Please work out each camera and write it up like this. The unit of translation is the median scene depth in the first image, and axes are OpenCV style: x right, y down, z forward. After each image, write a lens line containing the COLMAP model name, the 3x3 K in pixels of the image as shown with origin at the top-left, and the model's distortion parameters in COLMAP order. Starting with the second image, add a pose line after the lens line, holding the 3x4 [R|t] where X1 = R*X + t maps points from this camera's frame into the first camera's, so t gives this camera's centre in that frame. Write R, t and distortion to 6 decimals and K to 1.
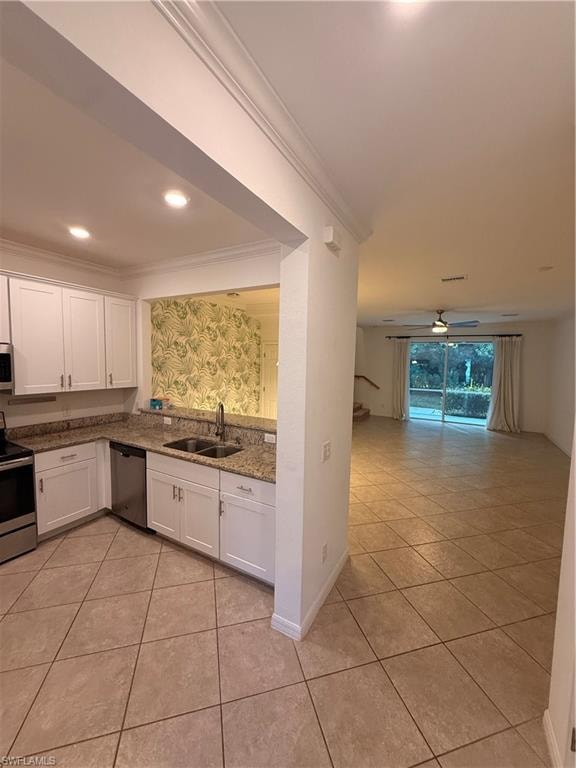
lens RADIAL K [[302.5, 0, 287.7], [0, 302.5, 381.6], [0, 0, 1]] dist [0.000329, 0.000028]
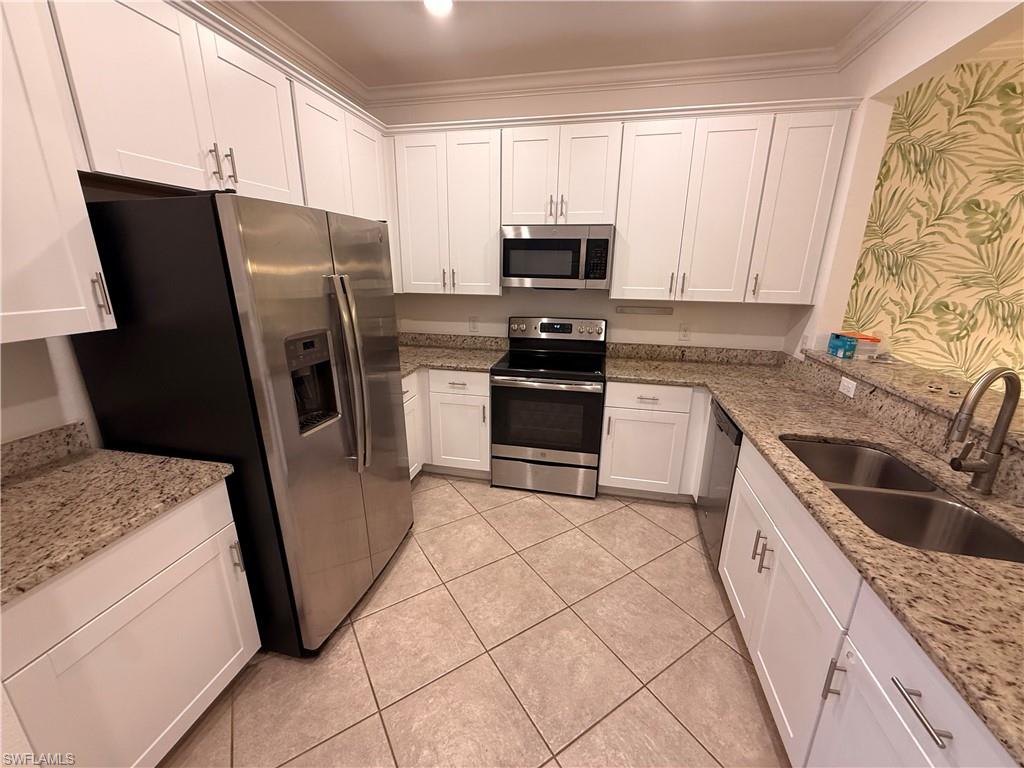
lens RADIAL K [[407.6, 0, 509.7], [0, 407.6, 384.4], [0, 0, 1]] dist [-0.001083, -0.000098]
pose [[0.294001, 0.252824, -0.921761, 0.001559], [-0.072134, 0.967500, 0.242362, 0.021477], [0.953079, -0.004764, 0.302683, 0.411814]]
